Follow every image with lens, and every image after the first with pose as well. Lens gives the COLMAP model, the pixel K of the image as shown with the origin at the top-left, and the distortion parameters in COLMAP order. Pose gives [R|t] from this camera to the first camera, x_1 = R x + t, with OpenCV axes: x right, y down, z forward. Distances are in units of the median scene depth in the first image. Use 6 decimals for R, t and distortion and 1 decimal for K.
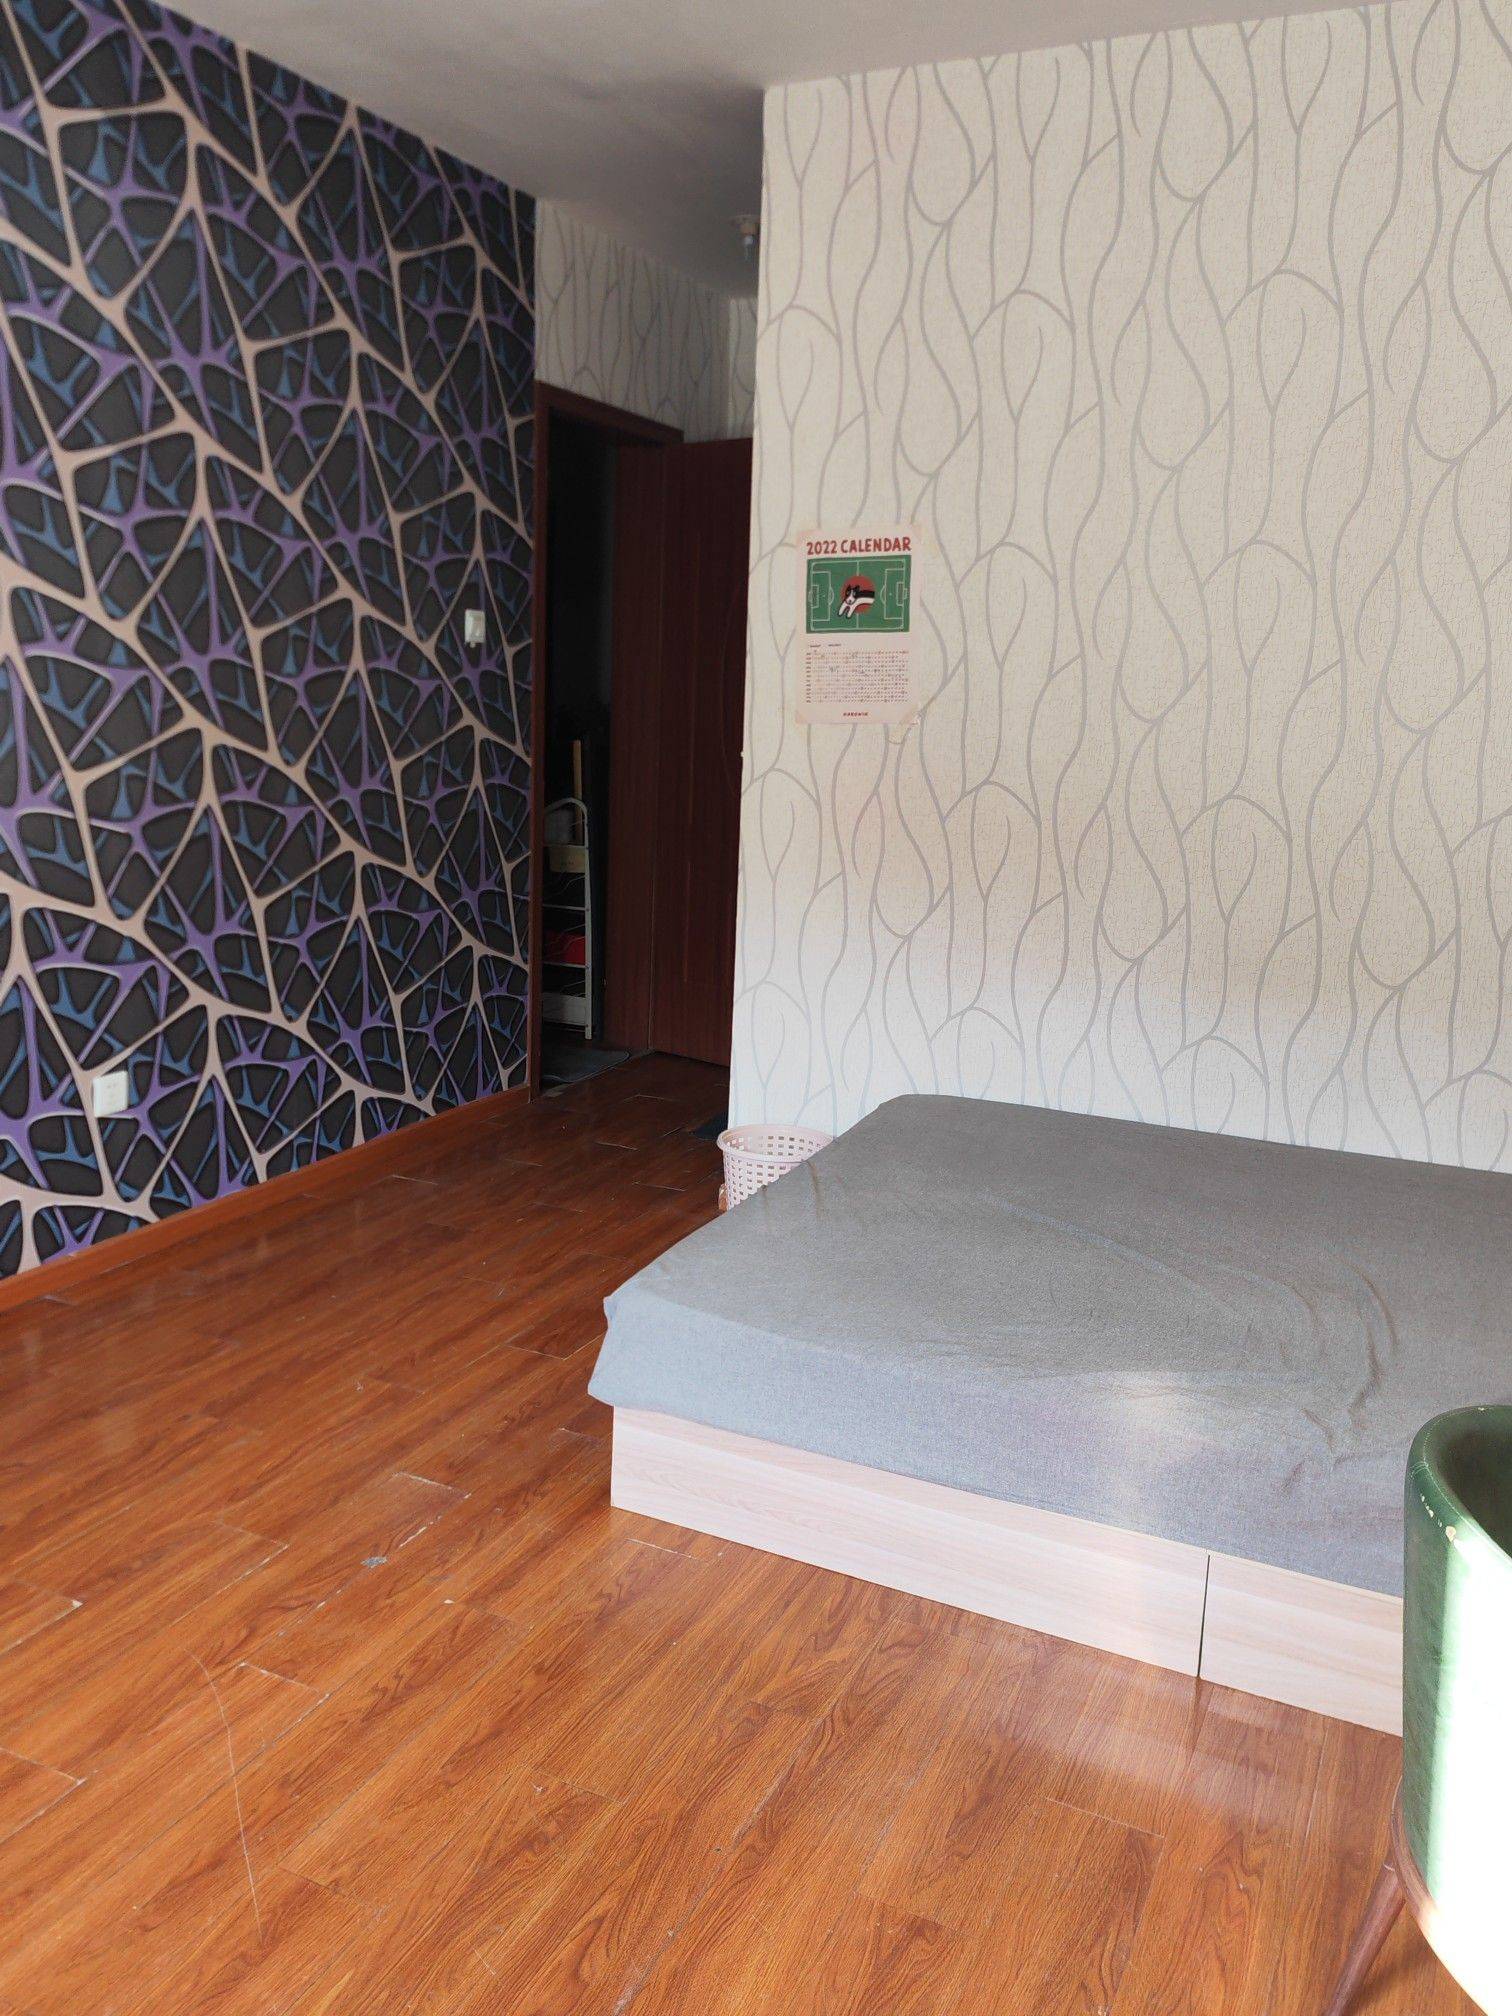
lens RADIAL K [[1634.5, 0, 760.3], [0, 1634.5, 1005.2], [0, 0, 1]] dist [0.046309, -0.017140]
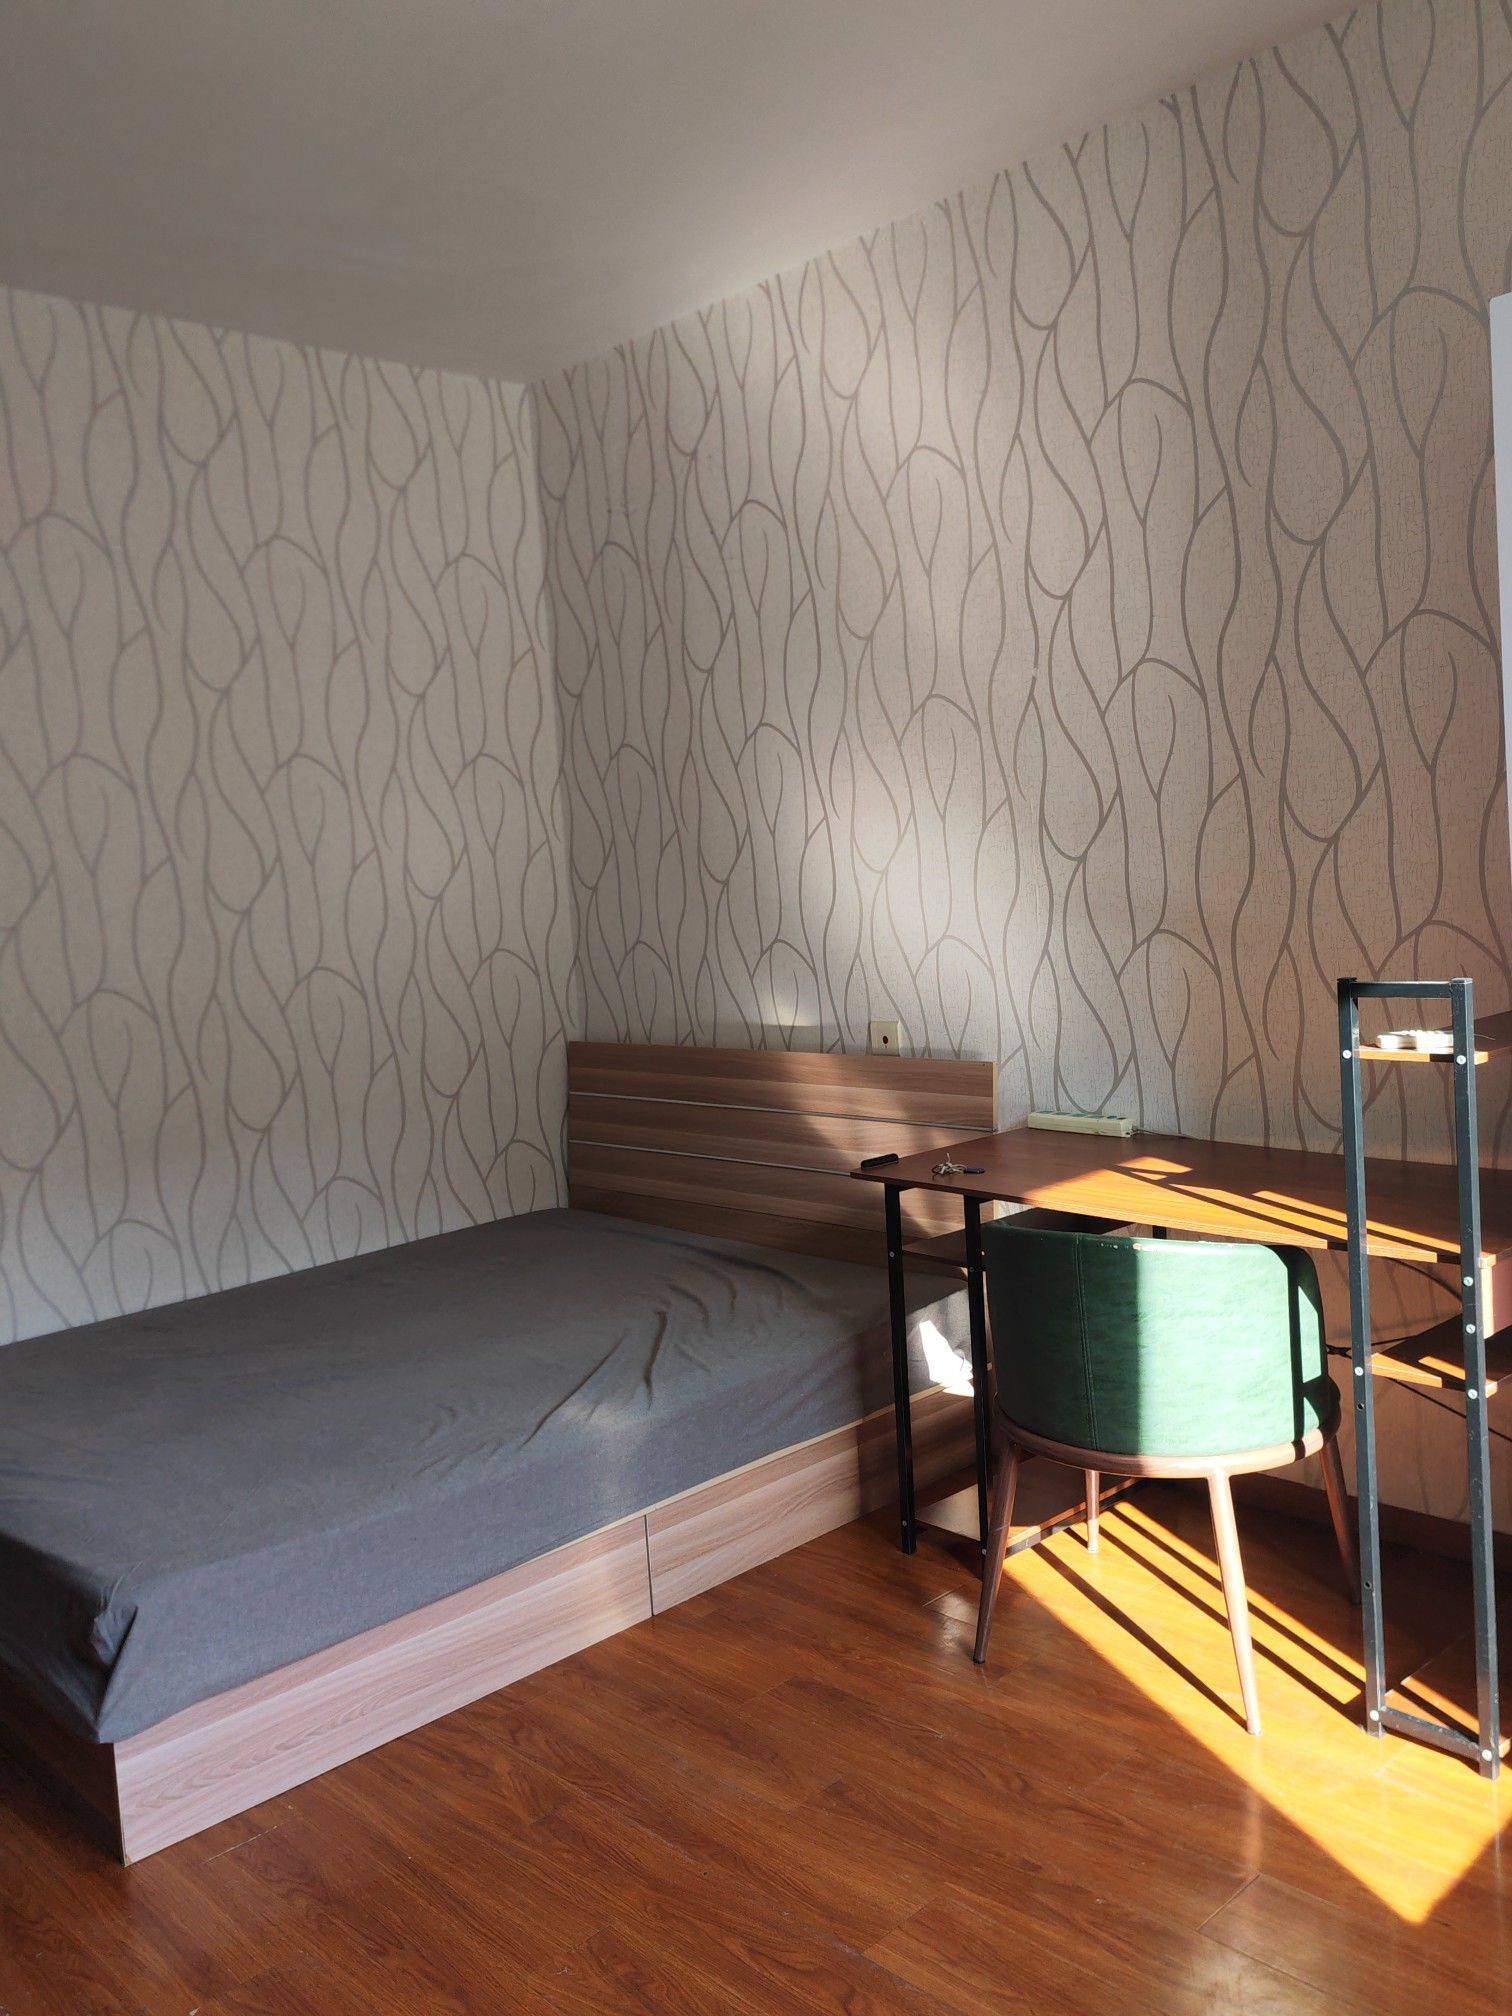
lens RADIAL K [[1606.1, 0, 756.5], [0, 1606.1, 1040.7], [0, 0, 1]] dist [0.040571, 0.001480]
pose [[0.355828, -0.162513, 0.920313, -0.800554], [0.256095, 0.964025, 0.071215, -0.095612], [-0.898778, 0.210347, 0.384646, 0.351054]]
